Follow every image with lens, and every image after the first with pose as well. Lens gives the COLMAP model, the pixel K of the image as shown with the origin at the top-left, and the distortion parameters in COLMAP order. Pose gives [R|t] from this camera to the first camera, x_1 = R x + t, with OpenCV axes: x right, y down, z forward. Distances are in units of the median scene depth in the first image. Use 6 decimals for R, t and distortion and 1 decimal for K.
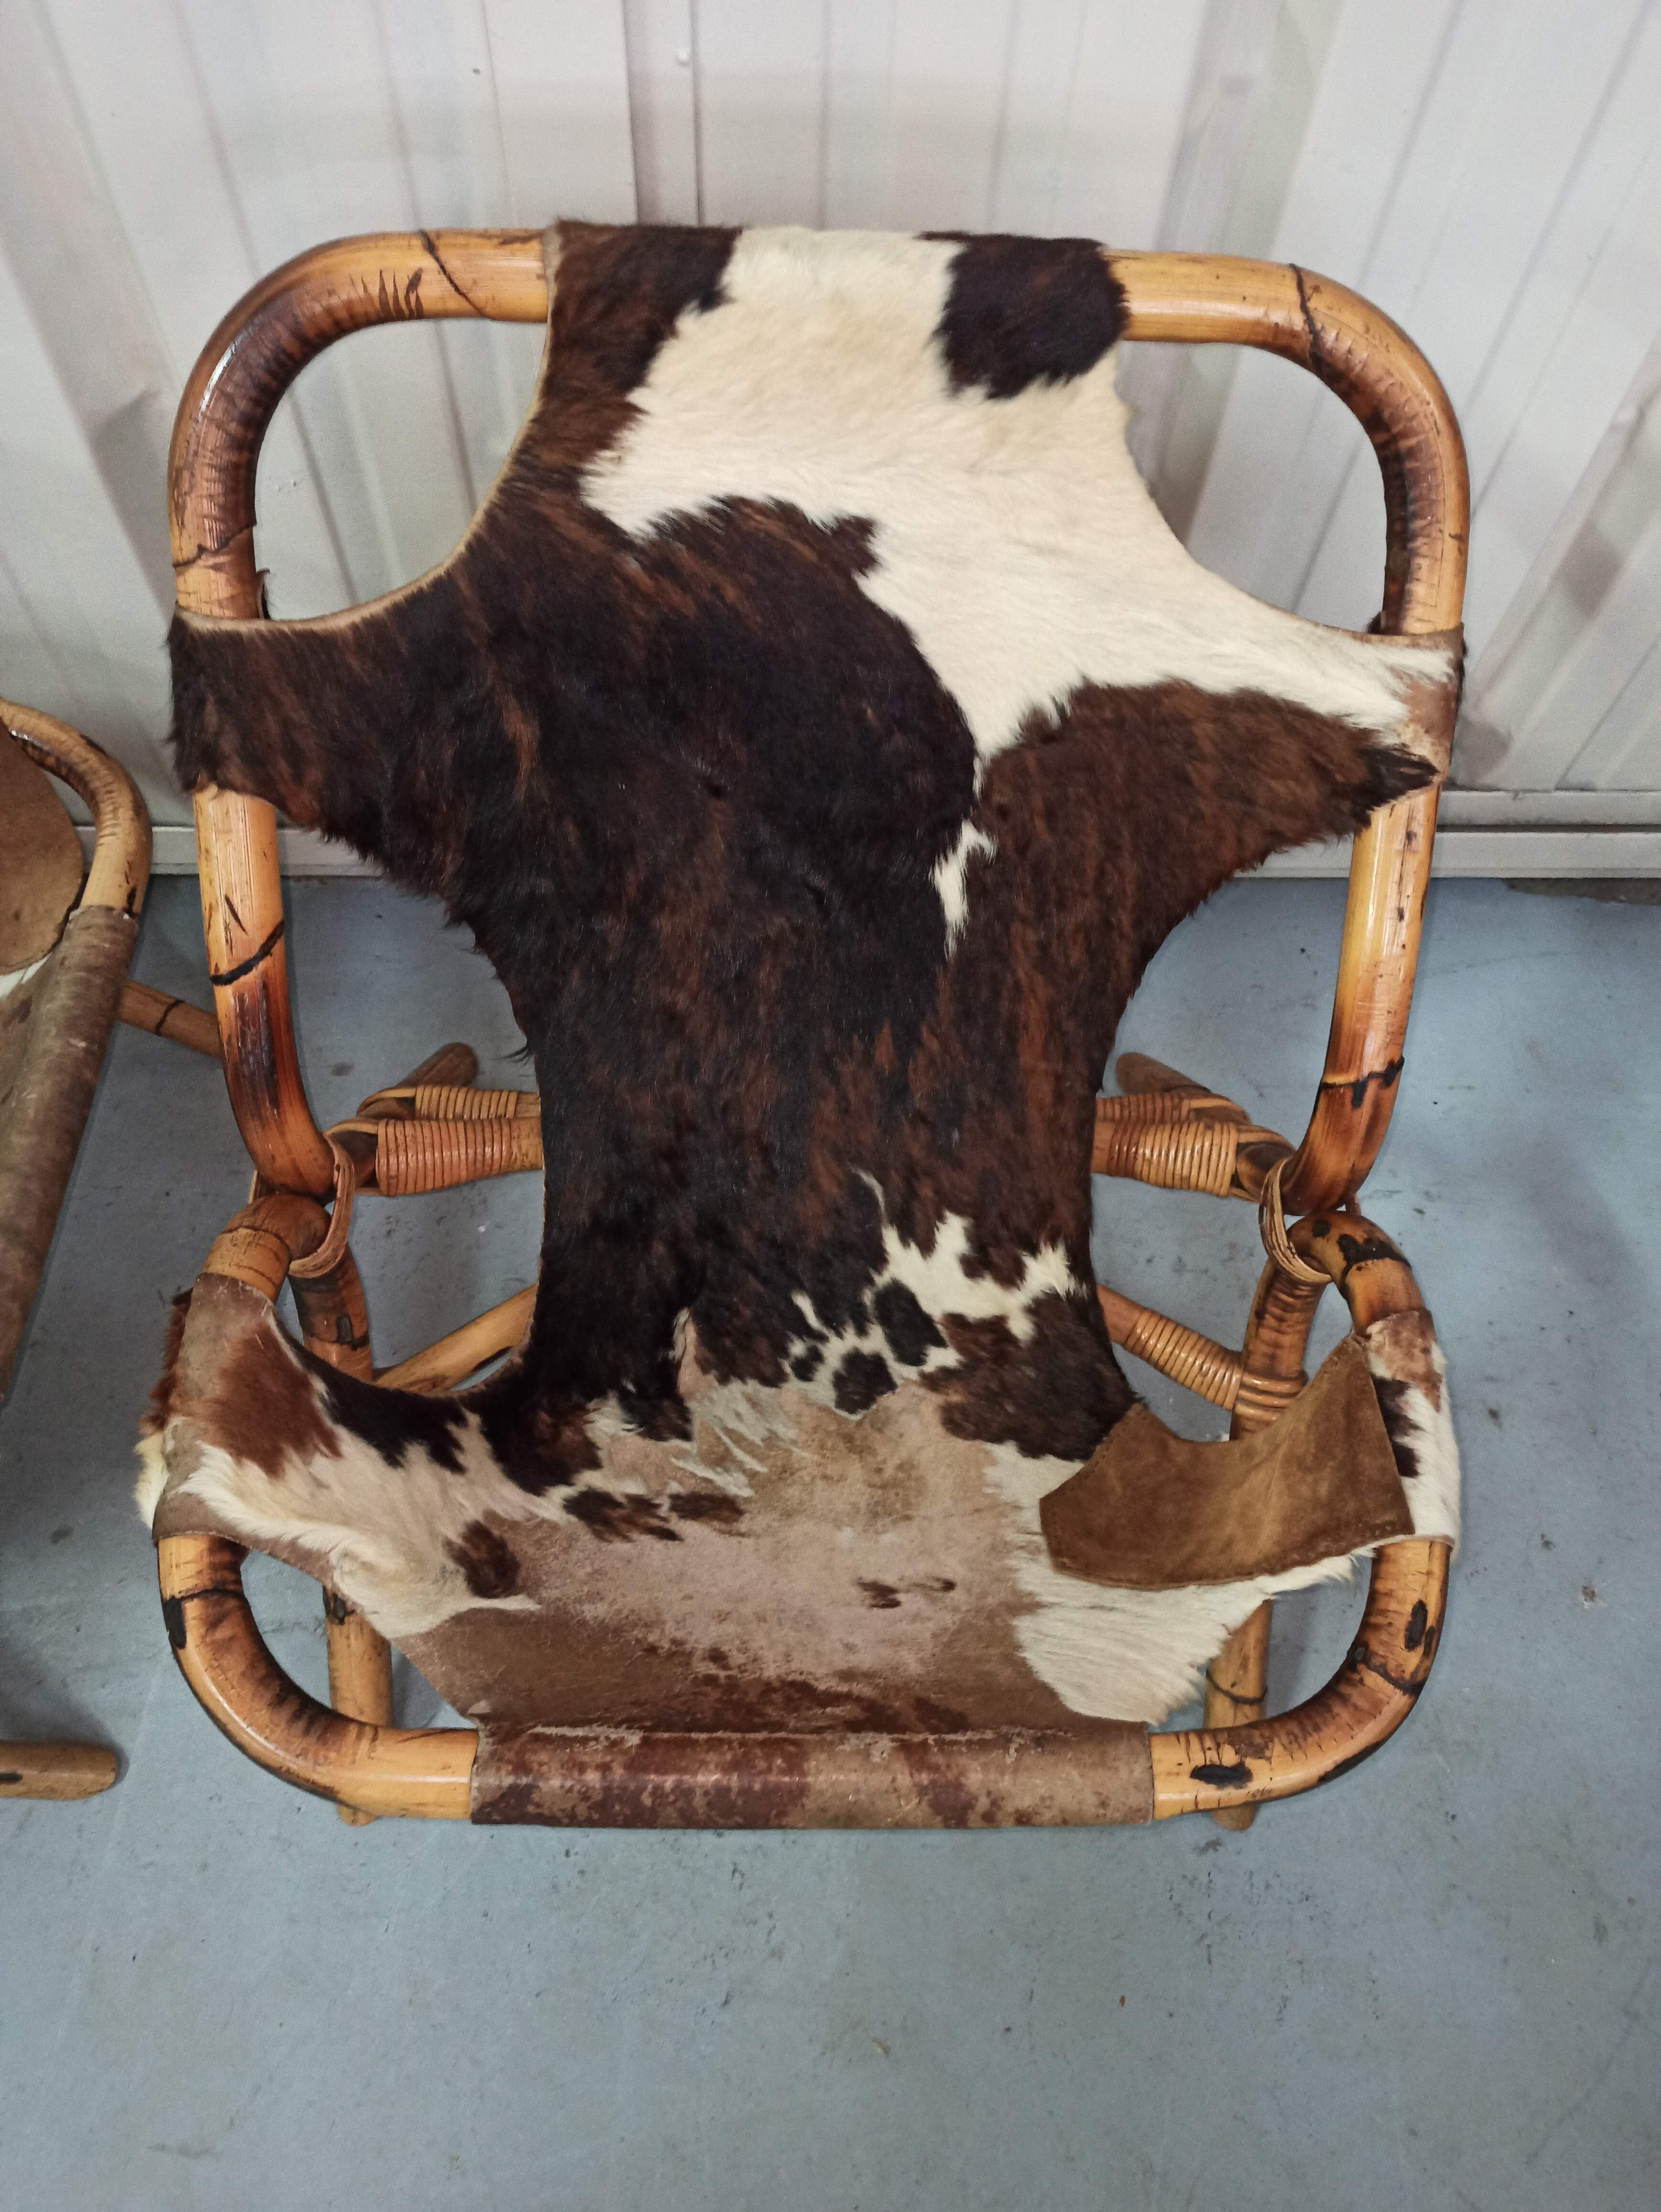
lens RADIAL K [[1653.5, 0, 824.3], [0, 1653.5, 1097.1], [0, 0, 1]] dist [0.043518, -0.028515]
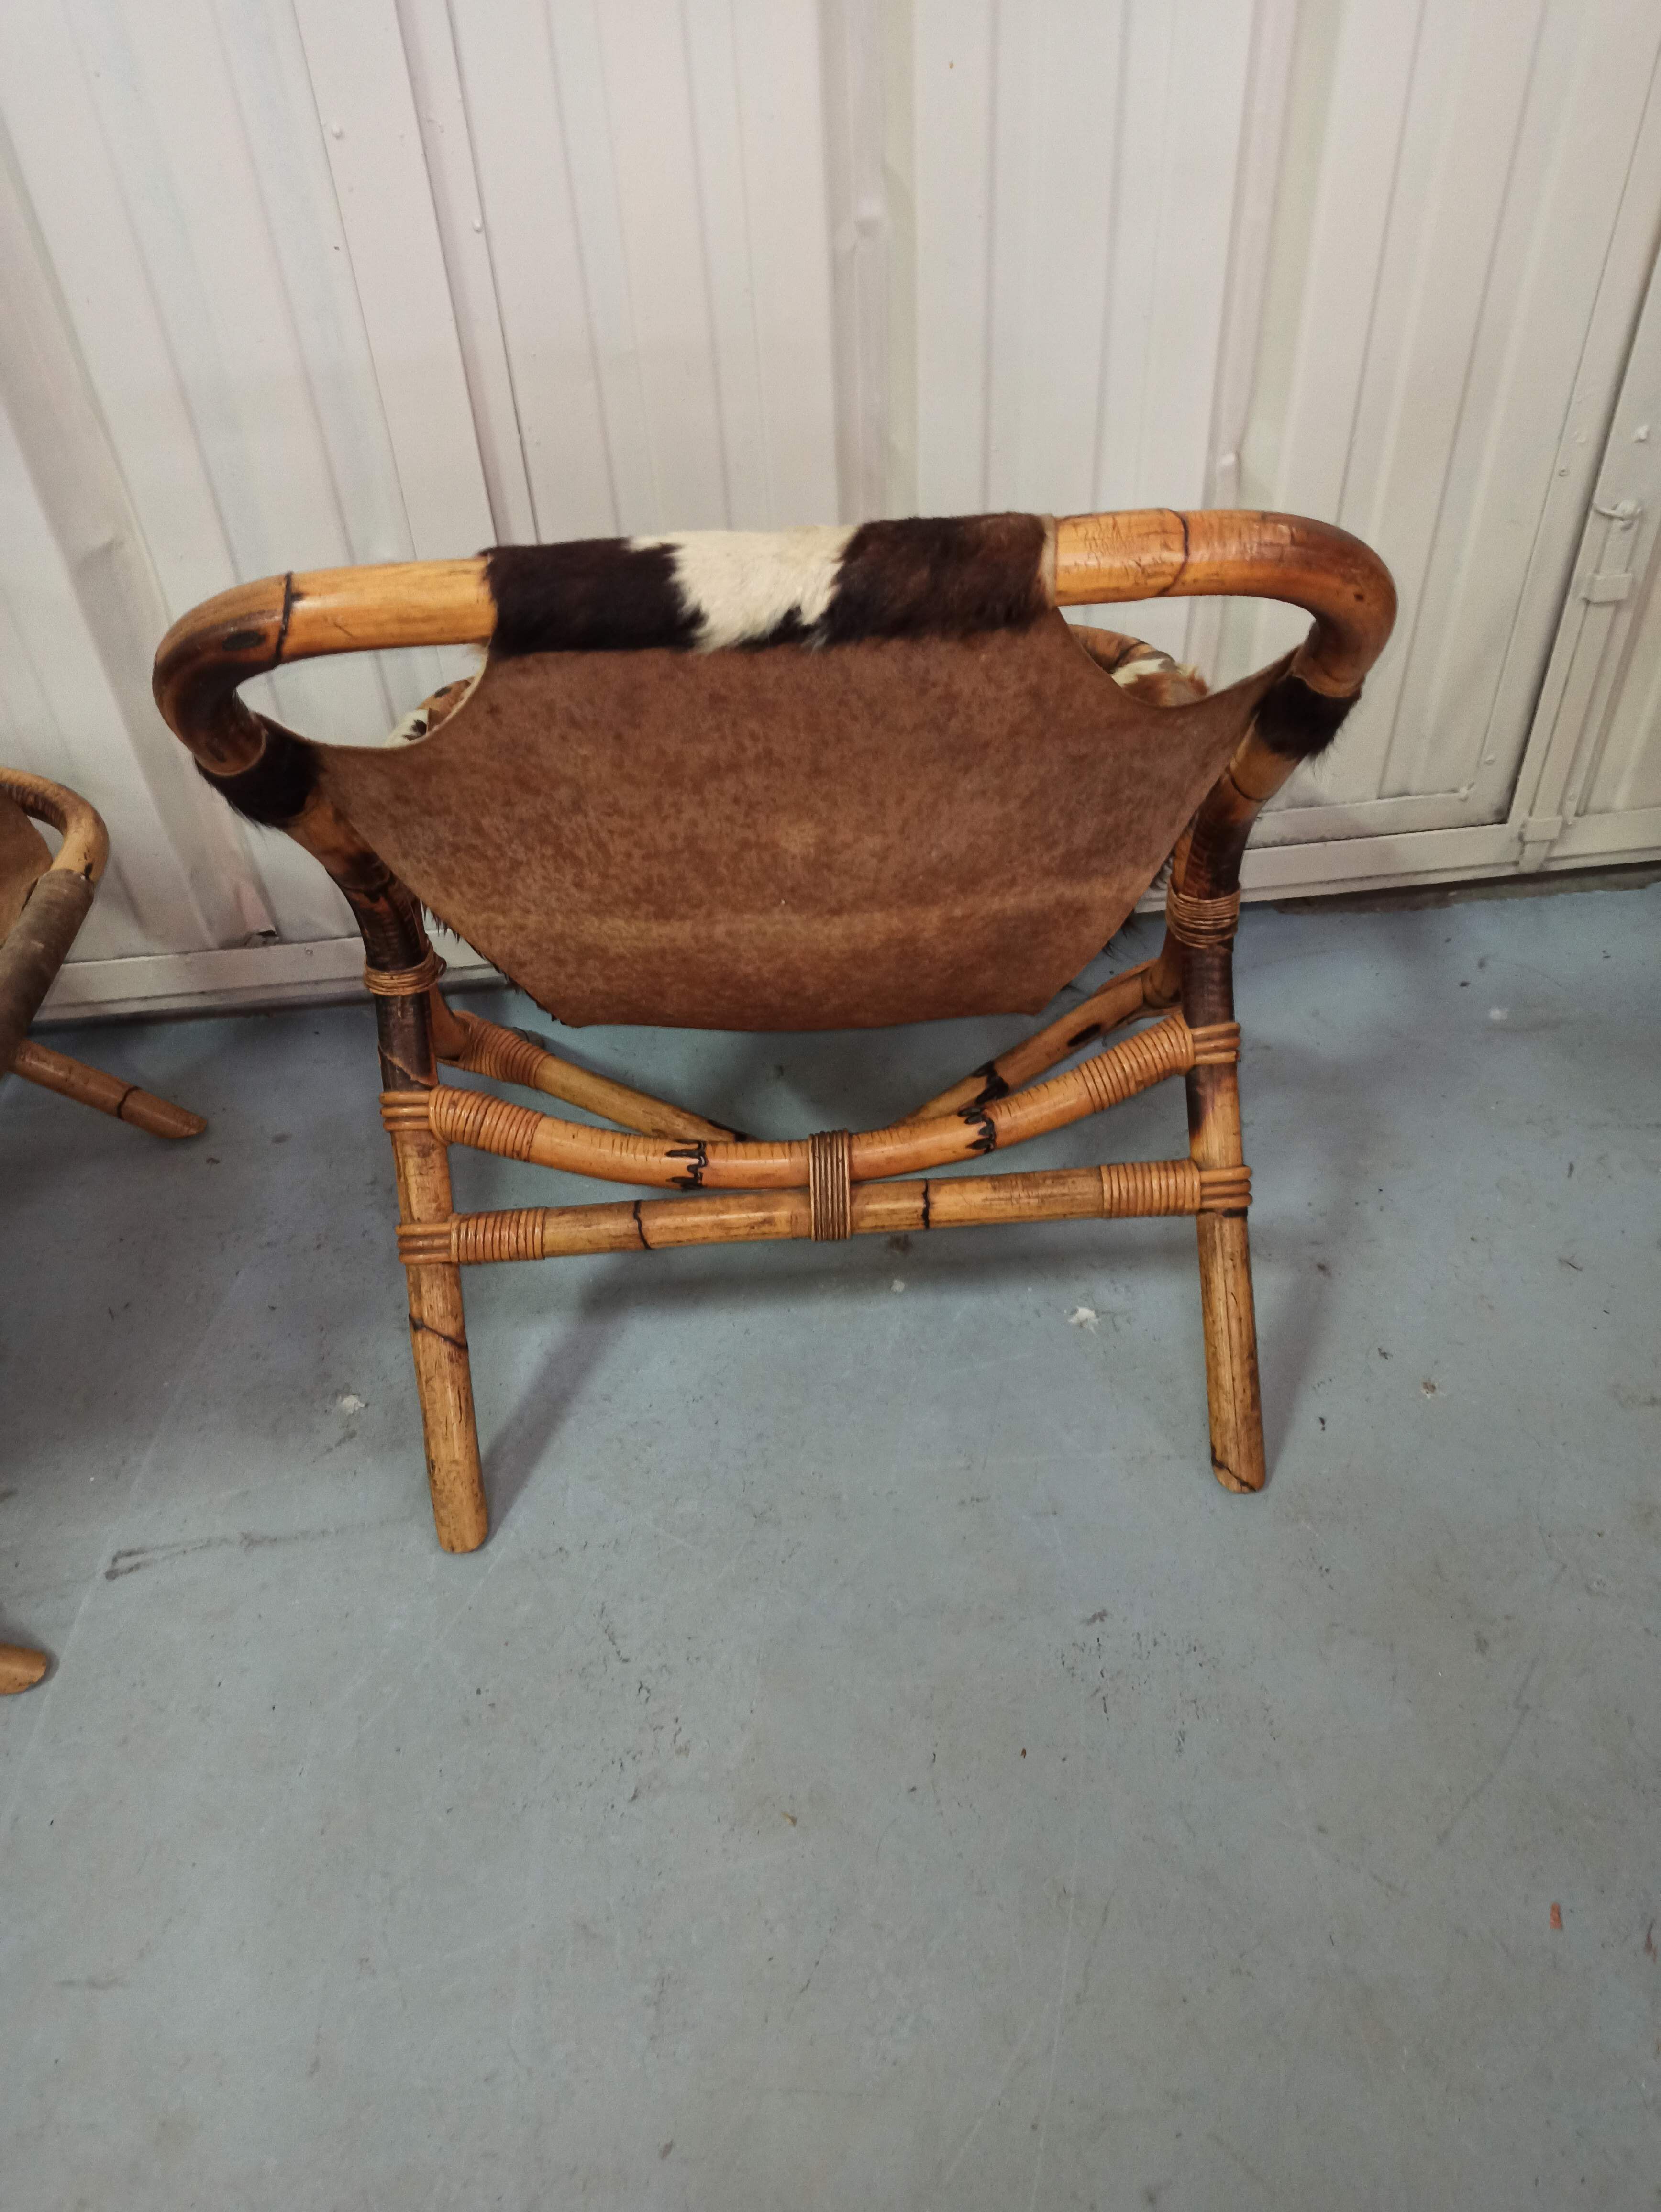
lens RADIAL K [[1662.5, 0, 827.8], [0, 1662.5, 1086.2], [0, 0, 1]] dist [0.074673, -0.081700]
pose [[0.993370, -0.114594, 0.009211, 0.095604], [0.110709, 0.931940, -0.345298, 0.494930], [0.030985, 0.344028, 0.938448, -0.099251]]
